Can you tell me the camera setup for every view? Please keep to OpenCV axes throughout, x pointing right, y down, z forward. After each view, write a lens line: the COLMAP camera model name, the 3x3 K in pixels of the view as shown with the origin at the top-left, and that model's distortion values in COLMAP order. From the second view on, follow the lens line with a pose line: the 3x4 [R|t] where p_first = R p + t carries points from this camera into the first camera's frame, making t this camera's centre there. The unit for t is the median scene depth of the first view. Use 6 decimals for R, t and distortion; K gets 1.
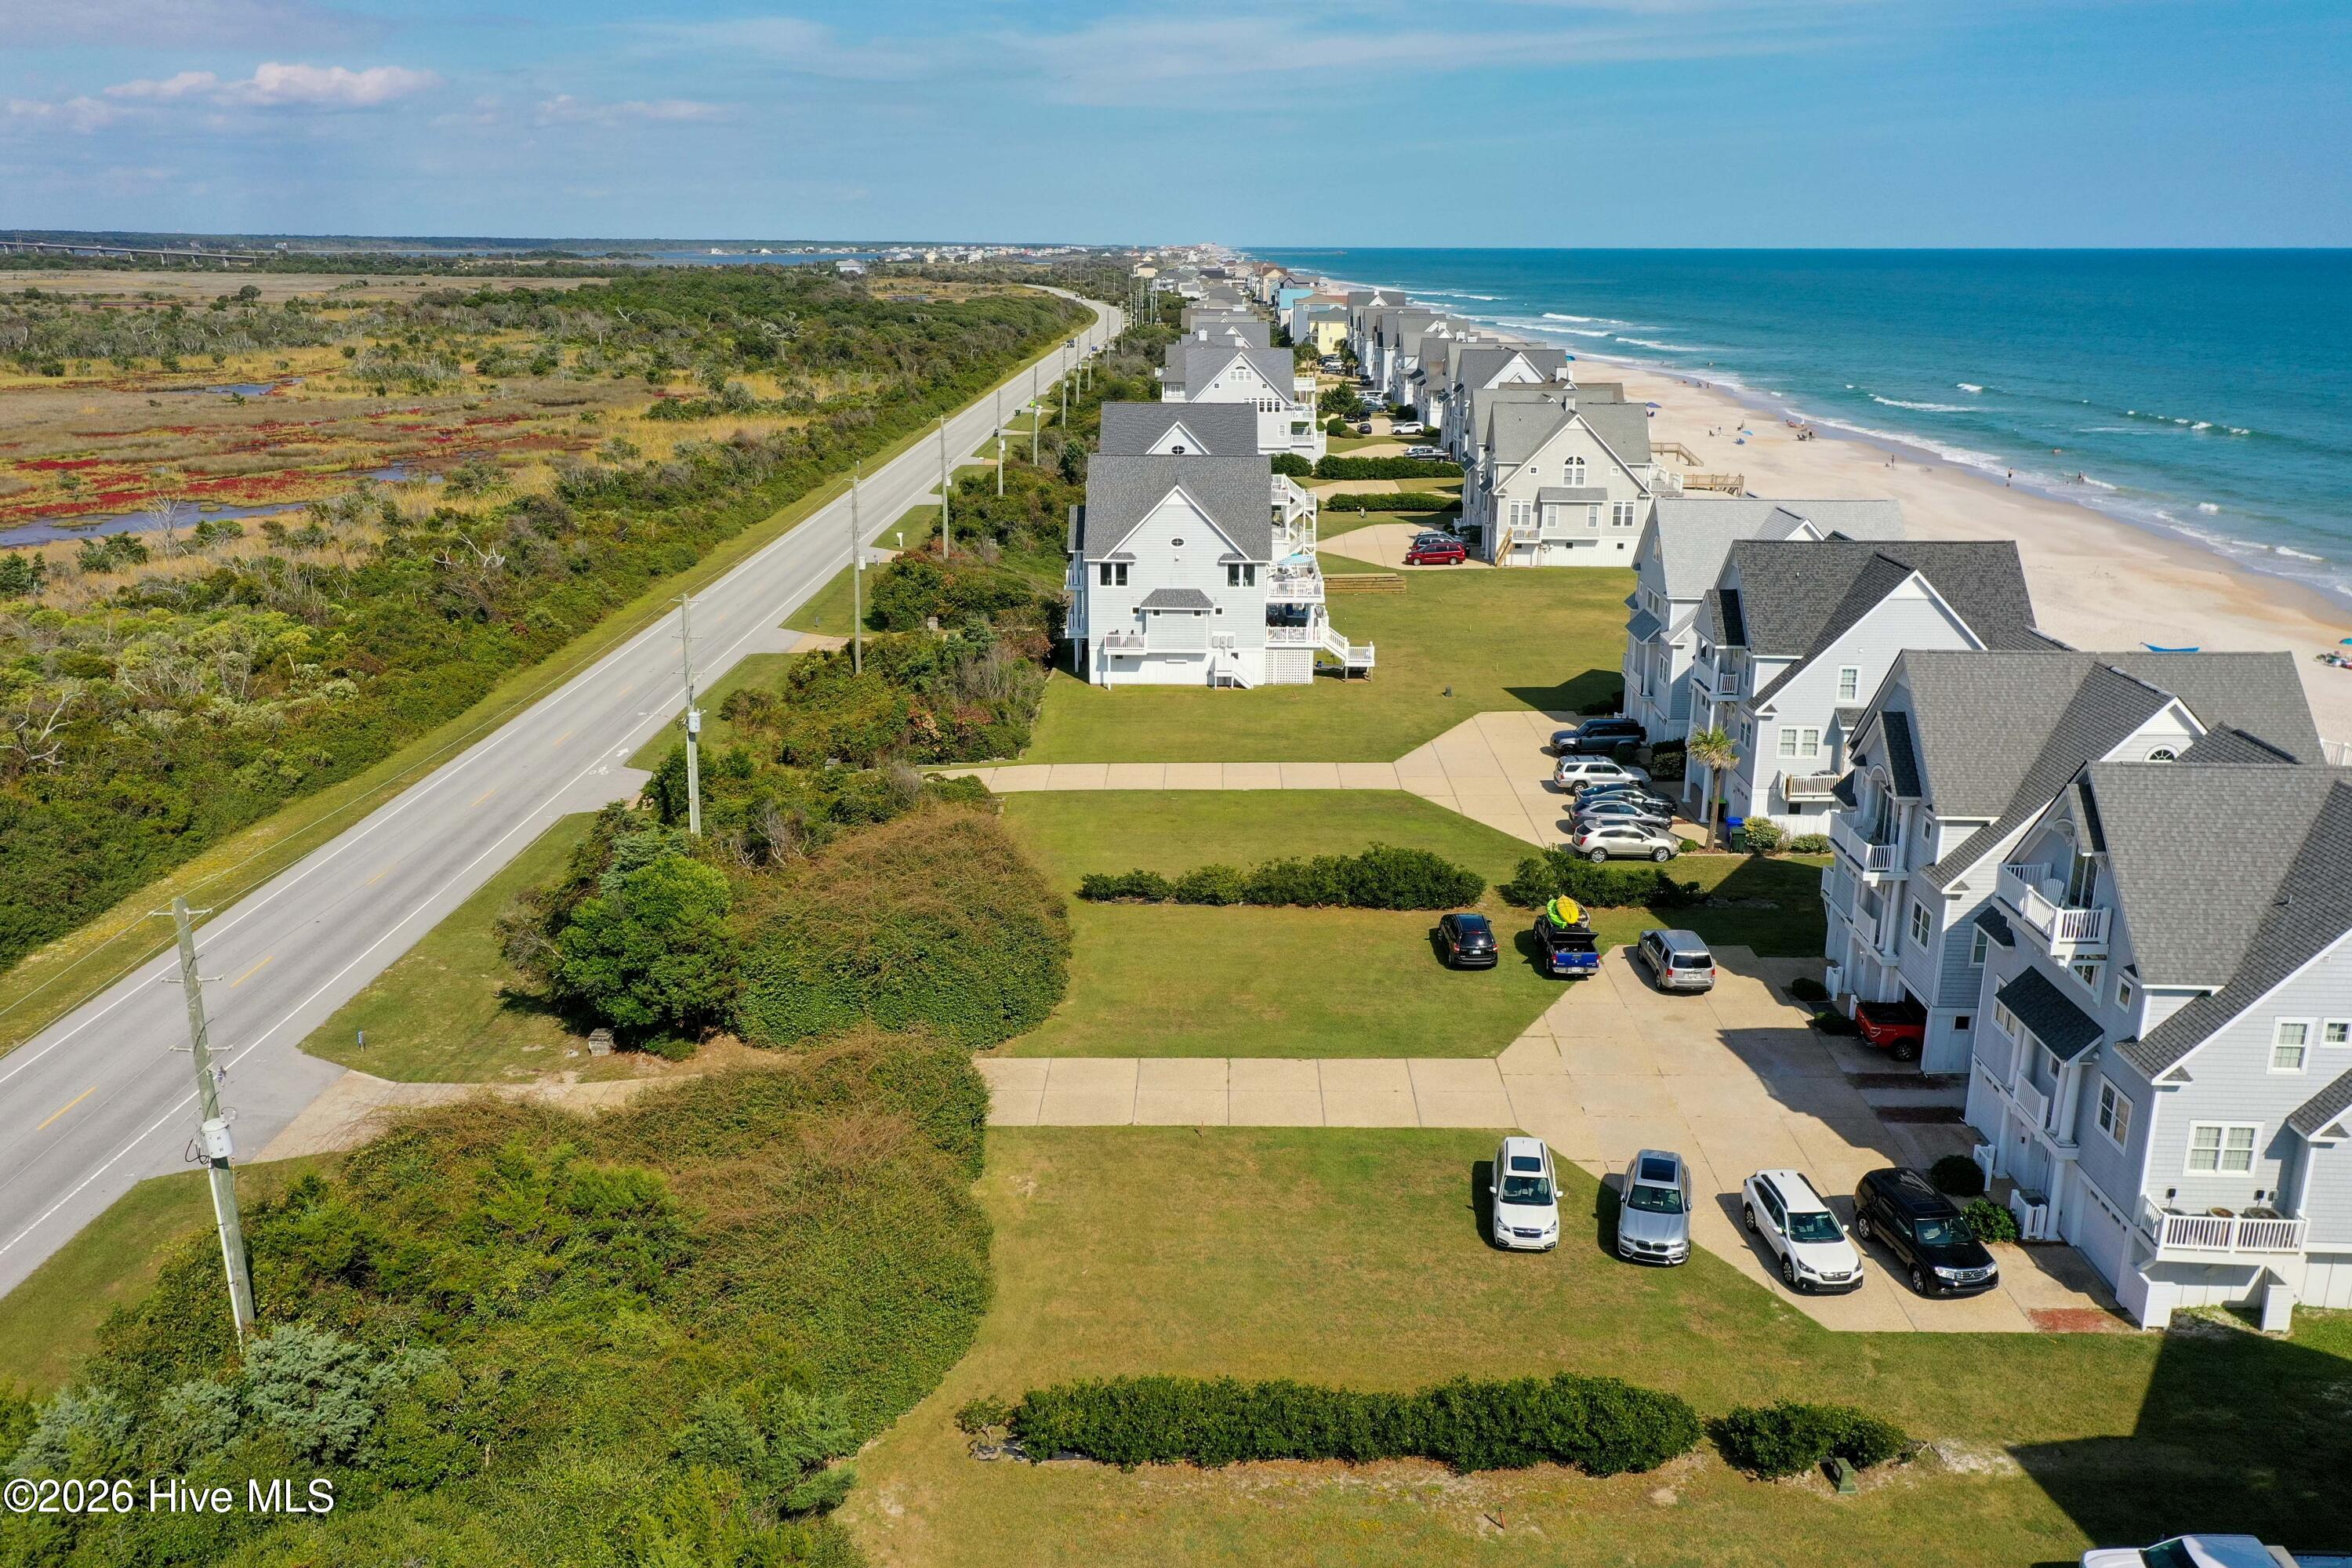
lens RADIAL K [[1868.1, 0, 1176.0], [0, 1868.1, 784.0], [0, 0, 1]] dist [0.019301, 0.005251]
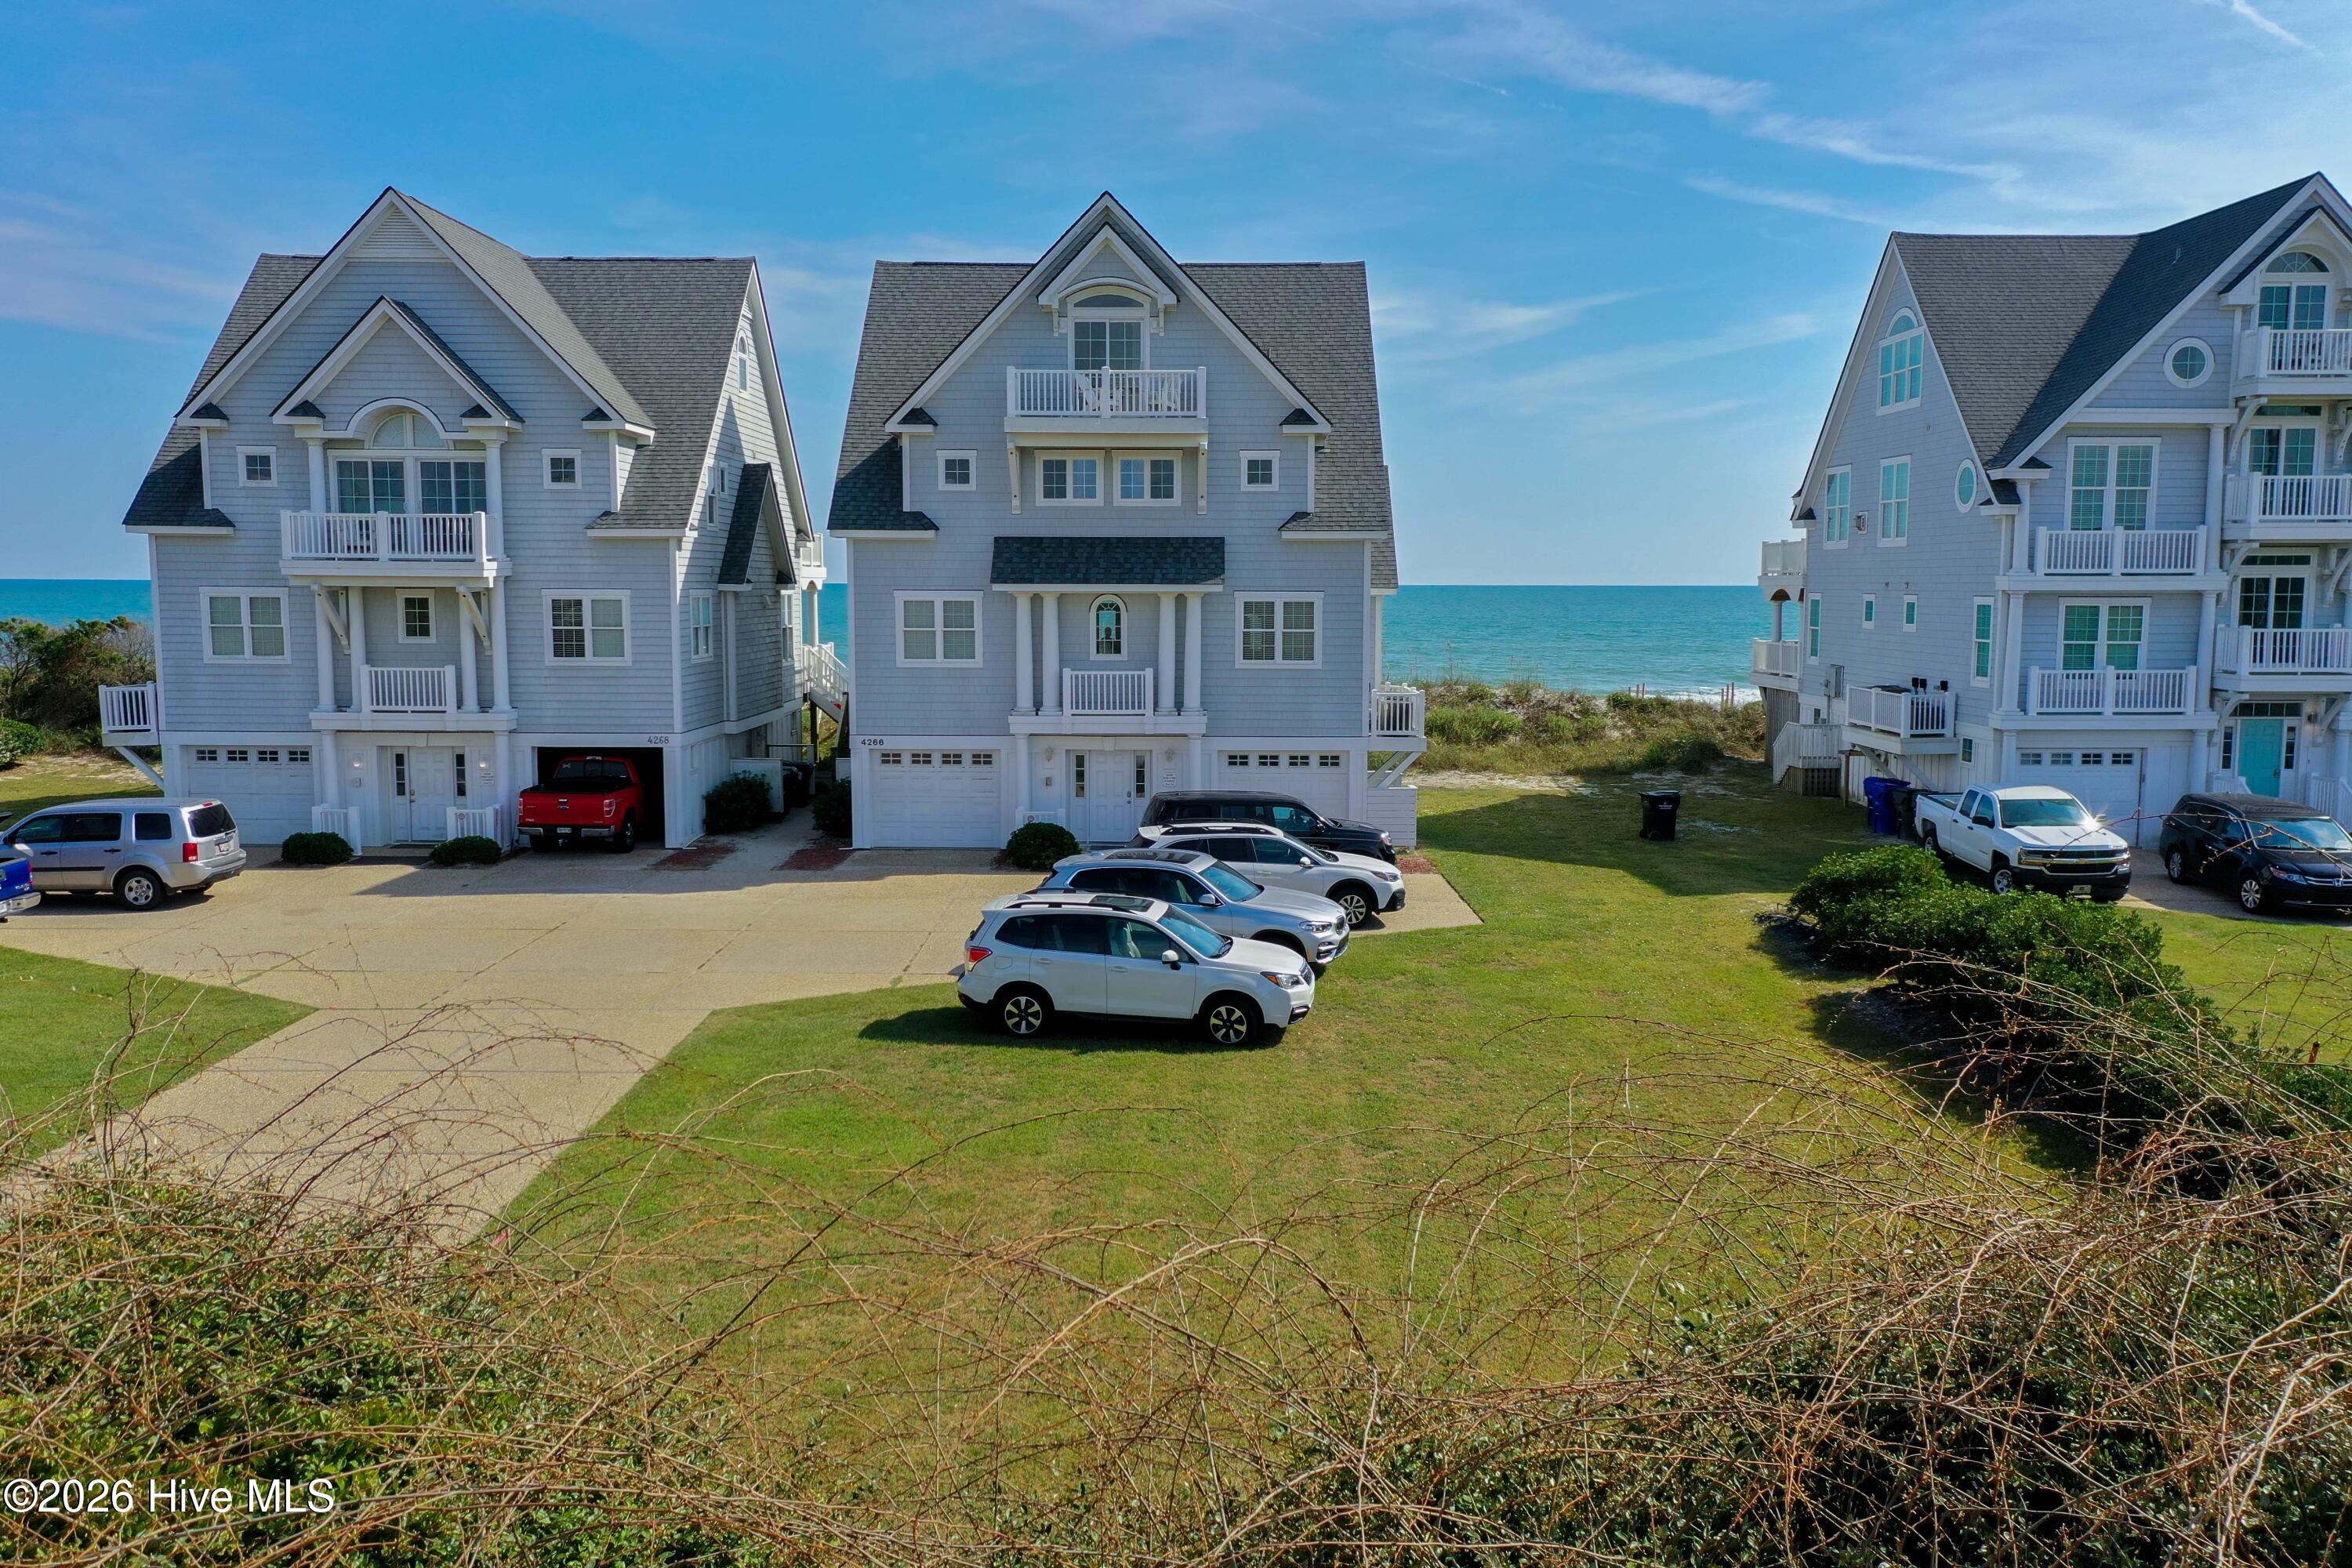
lens RADIAL K [[1868.1, 0, 1176.0], [0, 1868.1, 784.0], [0, 0, 1]] dist [0.019301, 0.005251]
pose [[-0.019548, -0.108093, 0.993949, -0.166258], [0.273325, 0.955691, 0.109308, 0.082620], [-0.961723, 0.273808, 0.010863, 0.619599]]
